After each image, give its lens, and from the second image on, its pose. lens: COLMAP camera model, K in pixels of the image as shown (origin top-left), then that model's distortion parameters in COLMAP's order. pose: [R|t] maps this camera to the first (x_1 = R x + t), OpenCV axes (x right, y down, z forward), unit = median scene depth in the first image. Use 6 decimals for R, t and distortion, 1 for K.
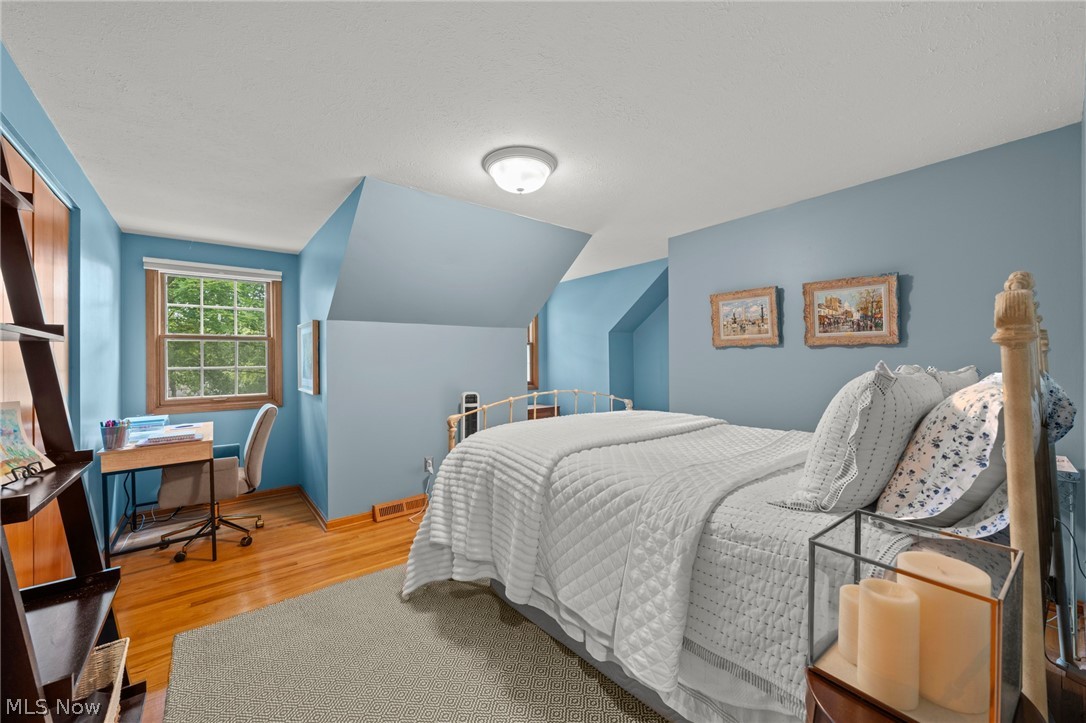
lens RADIAL K [[412.0, 0, 540.7], [0, 412.0, 358.4], [0, 0, 1]] dist [-0.001314, -0.000225]
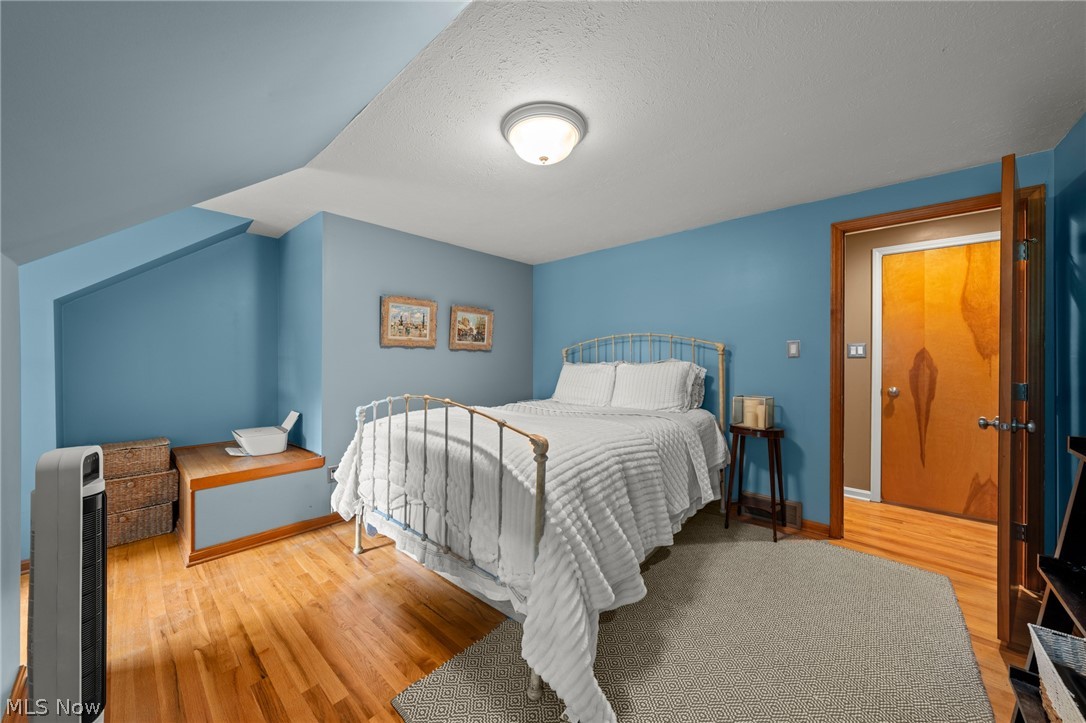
lens RADIAL K [[379.6, 0, 540.2], [0, 379.6, 358.2], [0, 0, 1]] dist [-0.001950, -0.000111]
pose [[-0.155689, 0.016307, 0.987672, -0.702348], [-0.002833, 0.999852, -0.016955, 0.022384], [-0.987802, -0.005438, -0.155620, 0.955409]]
